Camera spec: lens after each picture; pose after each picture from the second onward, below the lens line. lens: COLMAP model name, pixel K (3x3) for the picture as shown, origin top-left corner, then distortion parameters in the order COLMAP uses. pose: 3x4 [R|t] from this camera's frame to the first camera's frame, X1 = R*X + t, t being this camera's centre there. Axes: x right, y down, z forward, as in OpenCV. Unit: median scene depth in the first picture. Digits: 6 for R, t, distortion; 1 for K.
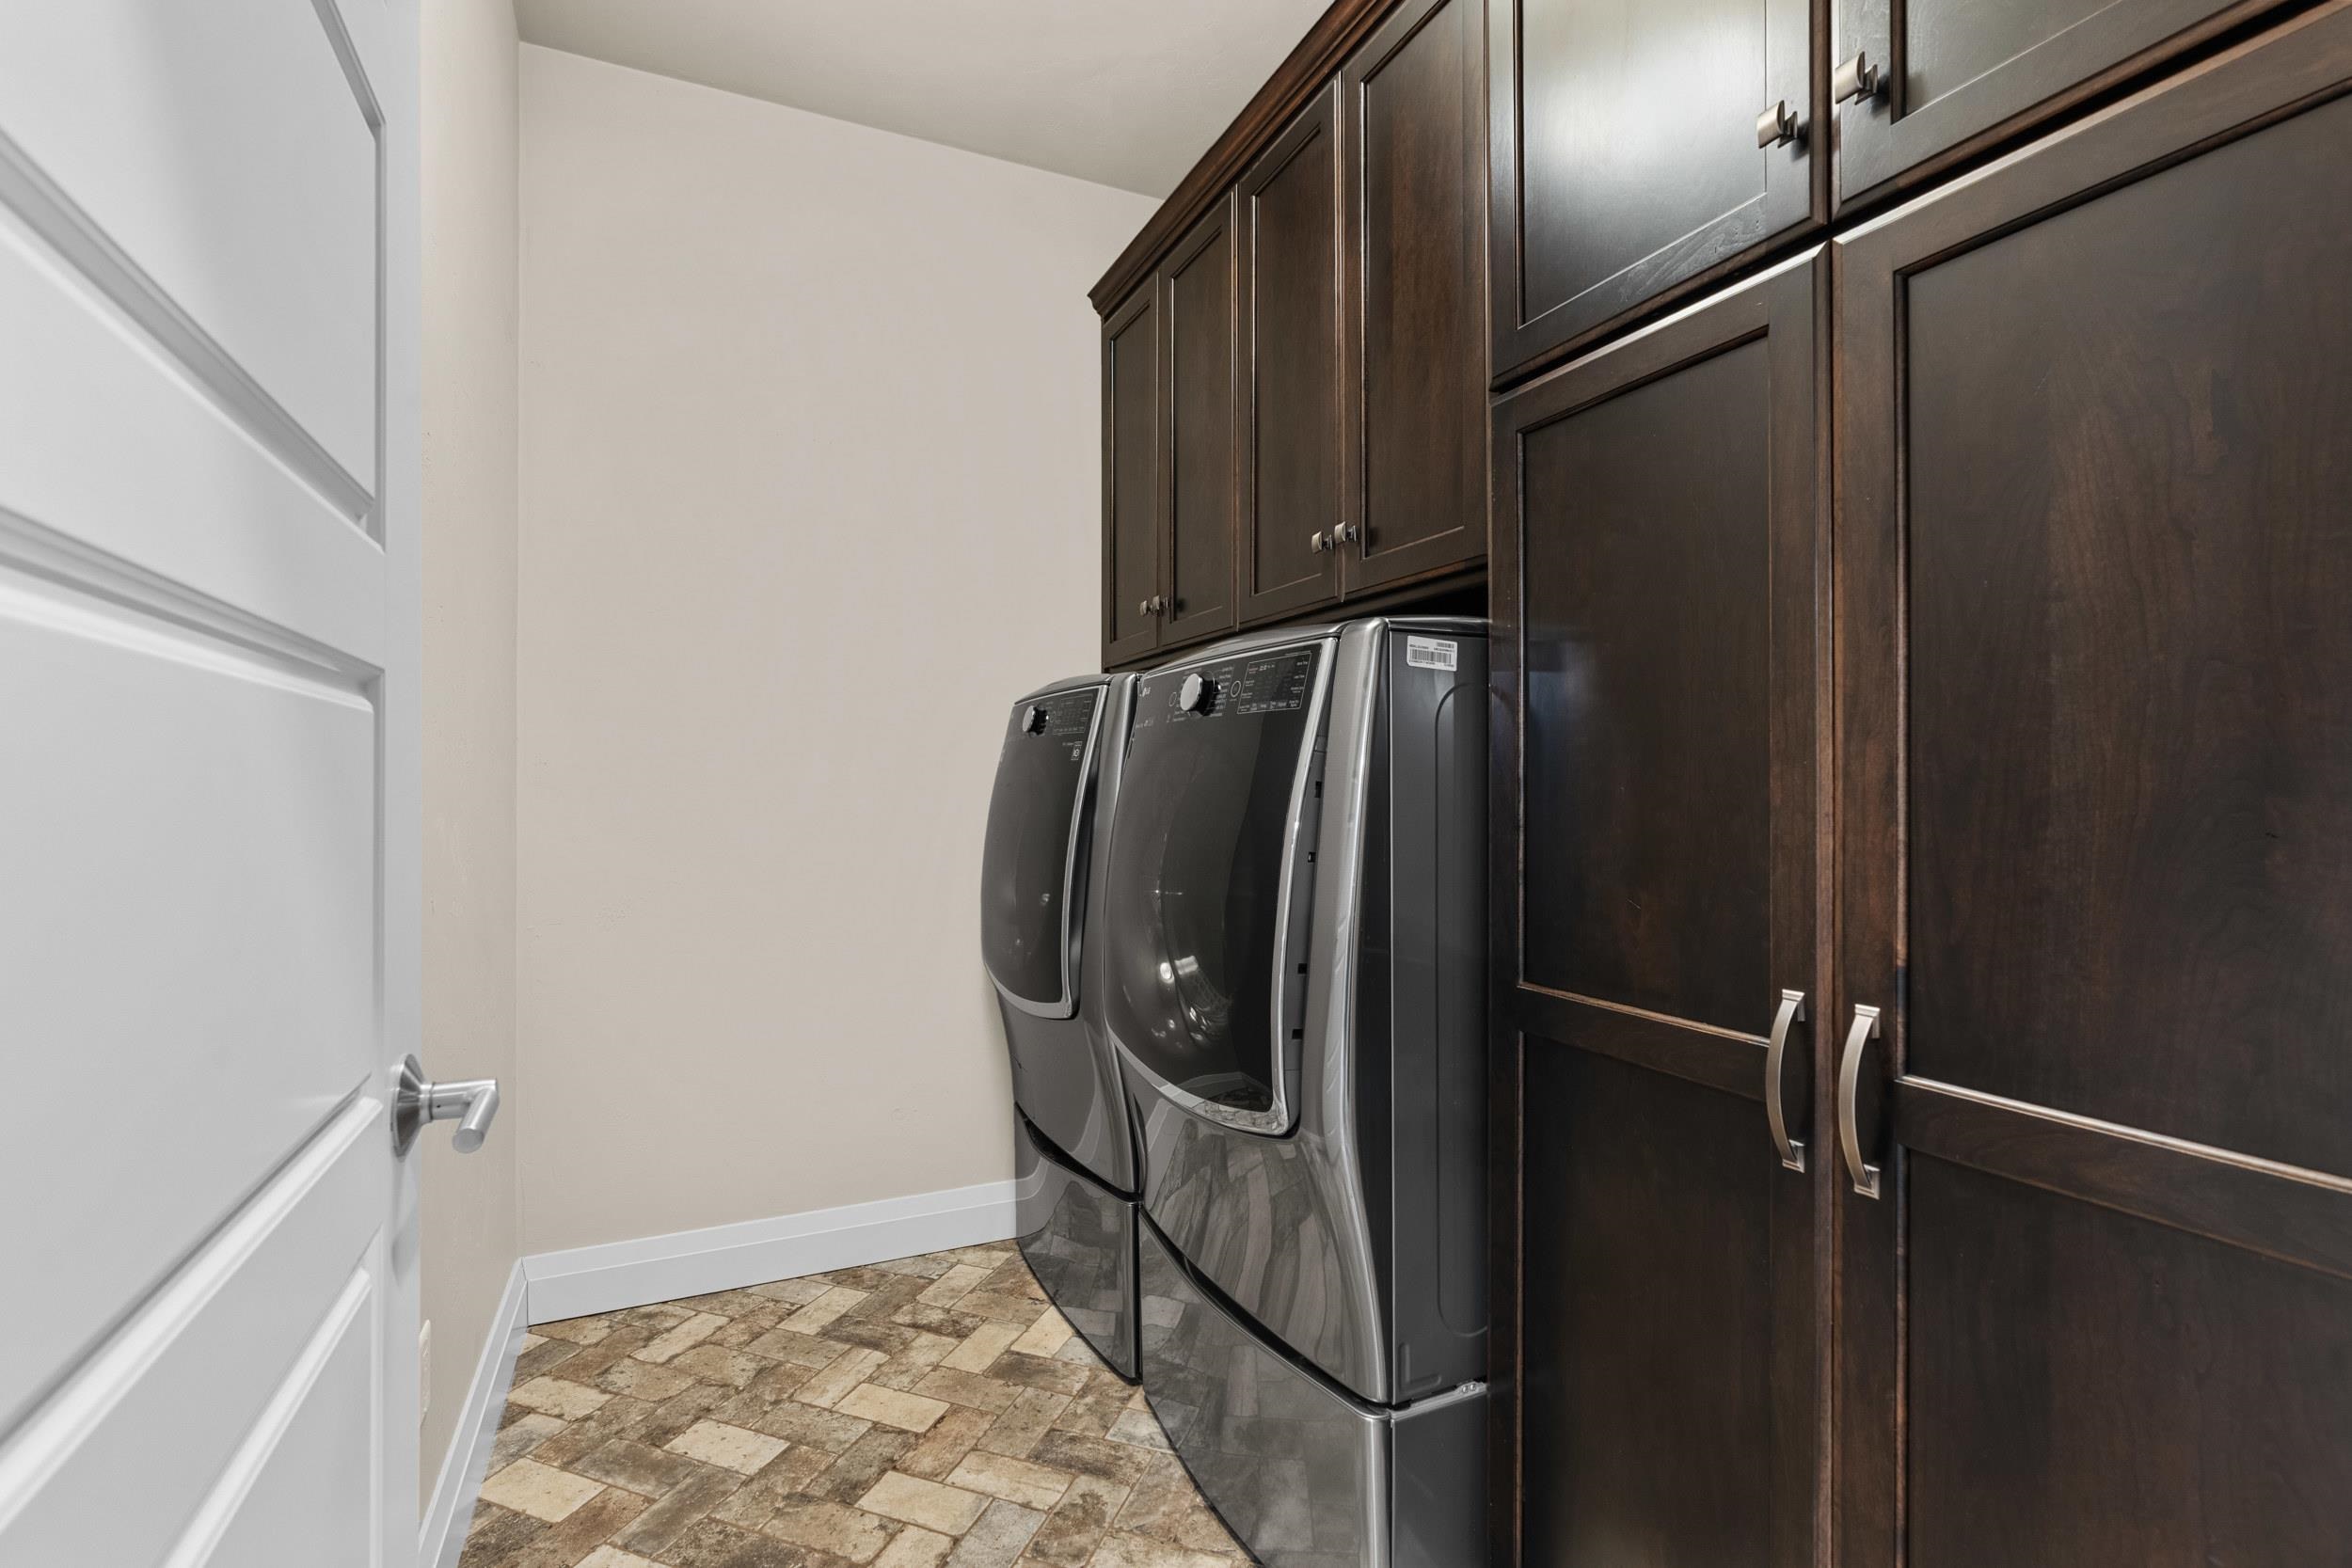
lens RADIAL K [[1062.0, 0, 1180.0], [0, 1062.0, 782.1], [0, 0, 1]] dist [-0.008961, 0.003792]
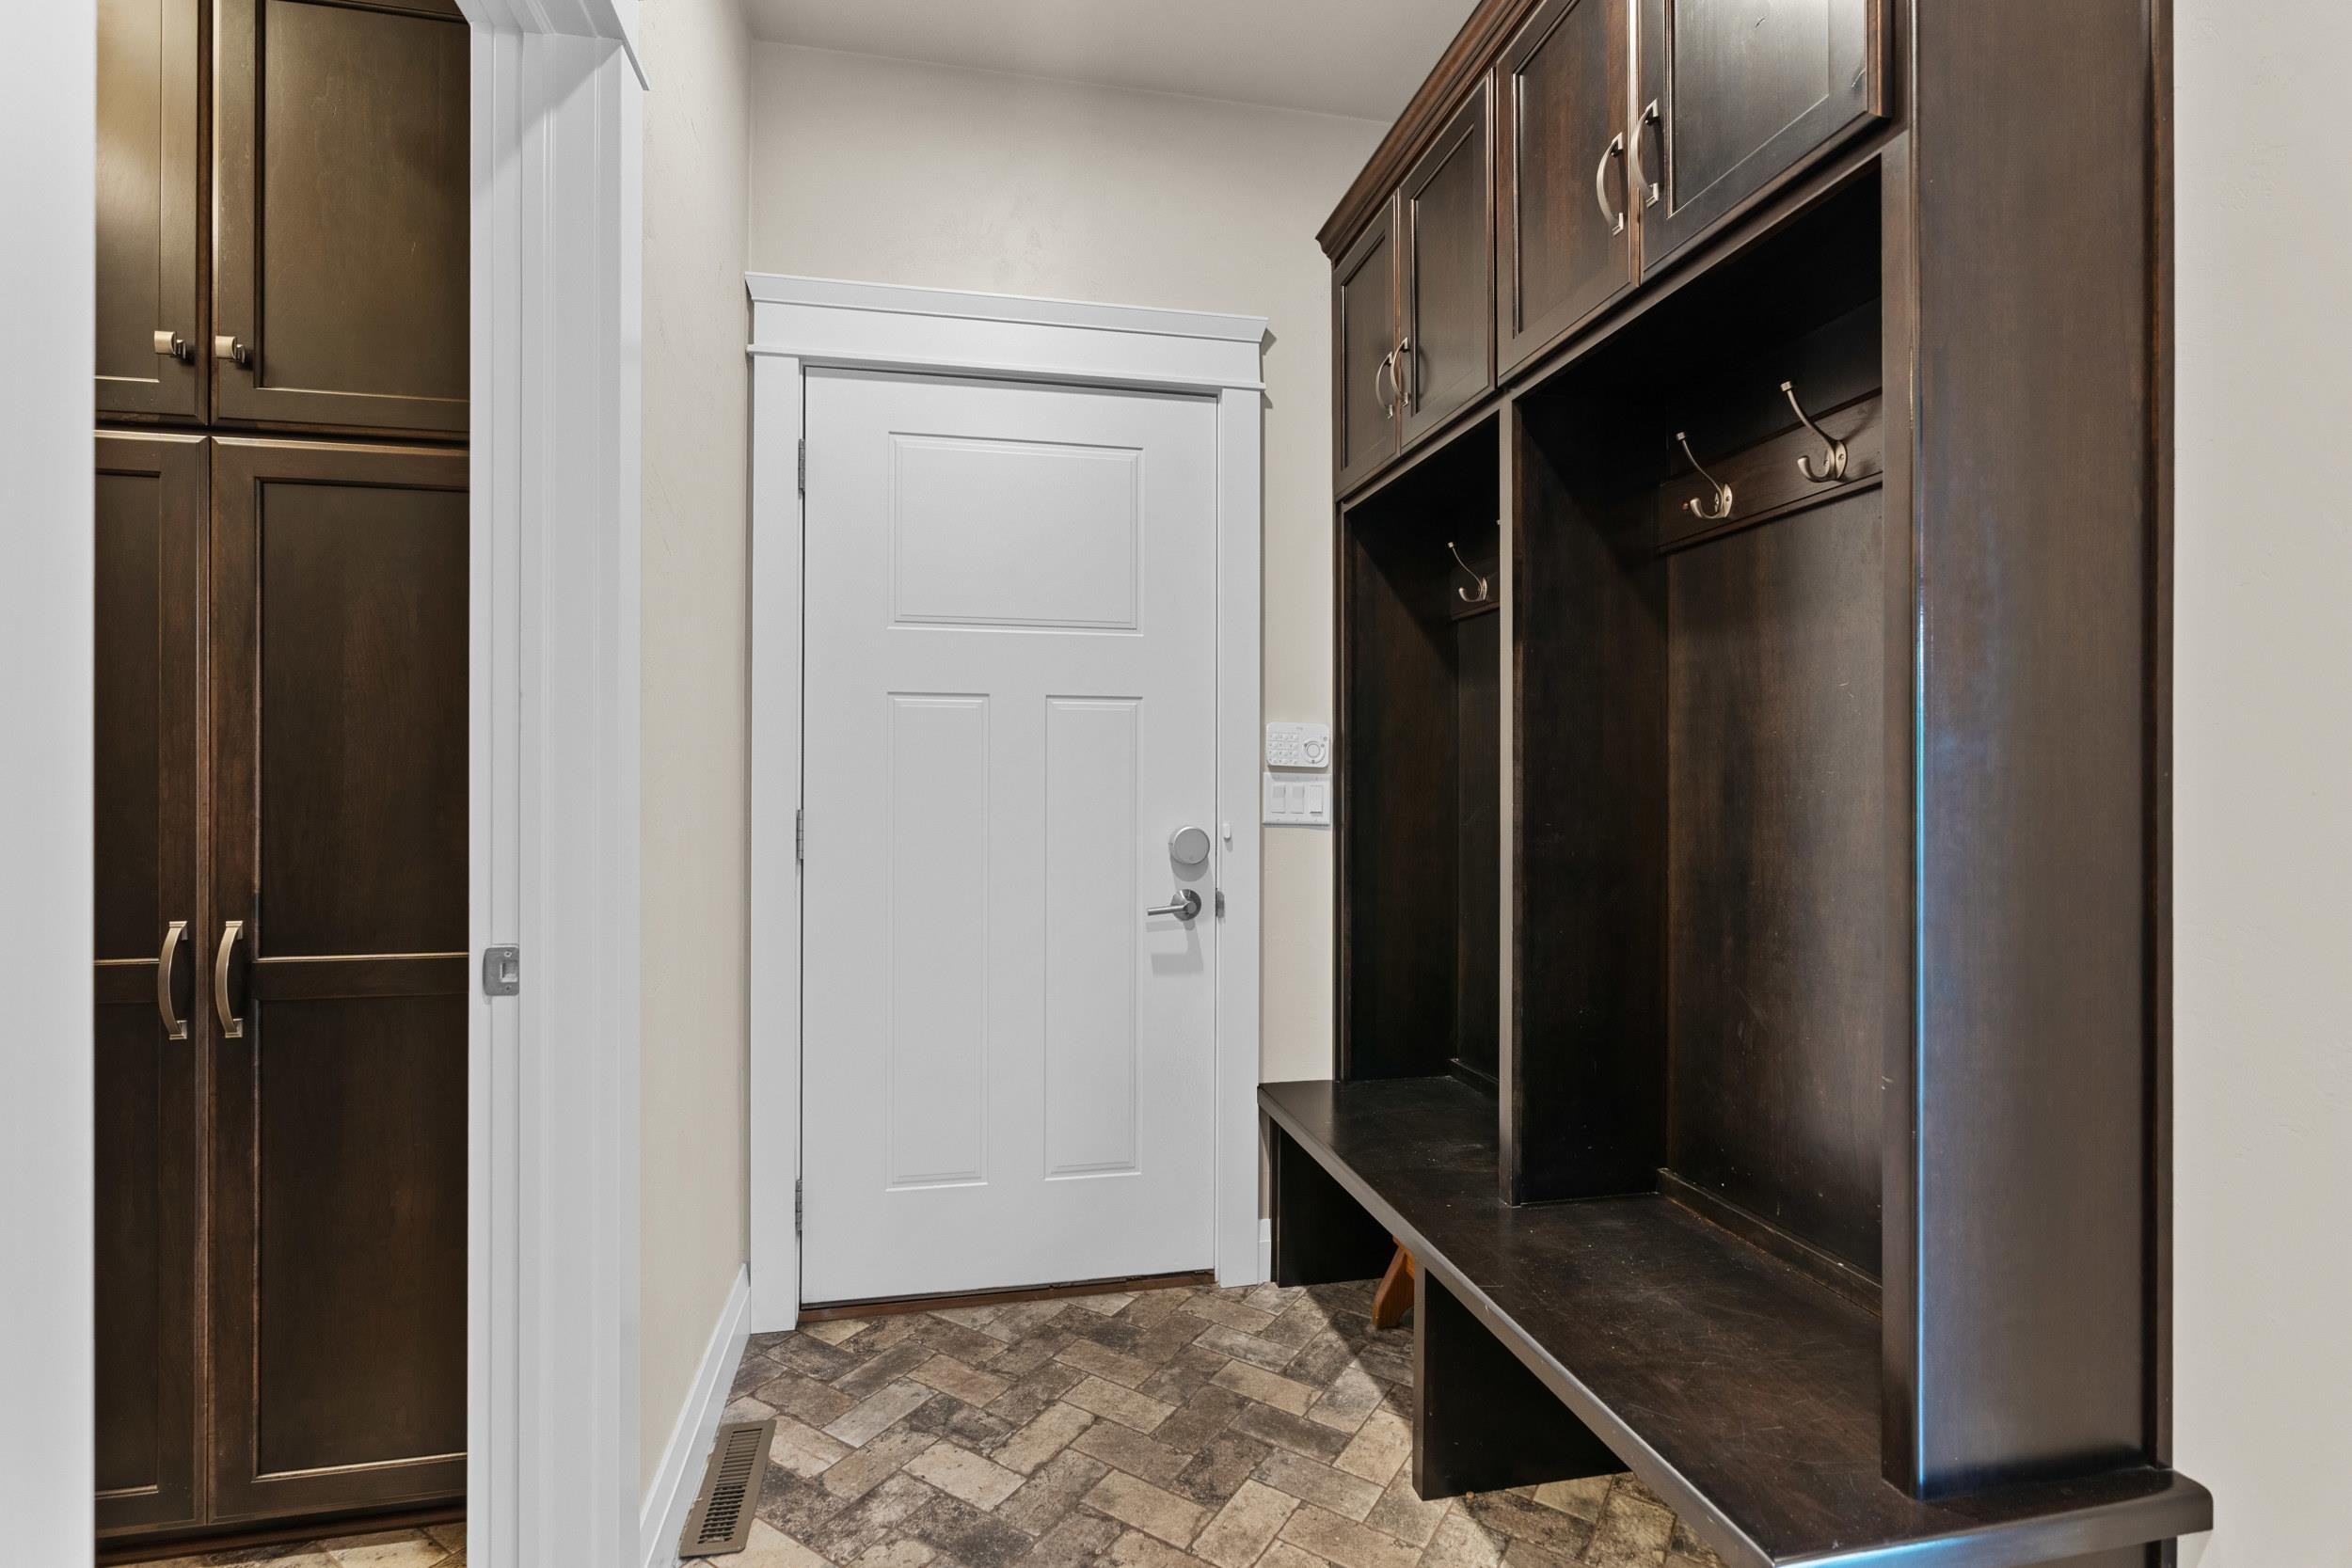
lens RADIAL K [[1062.0, 0, 1175.6], [0, 1062.0, 788.6], [0, 0, 1]] dist [-0.008961, 0.003792]
pose [[0.253914, 0.001055, 0.967226, -0.542811], [-0.004336, 0.999991, 0.000047, 0.001861], [-0.967217, -0.004206, 0.253916, -0.793624]]
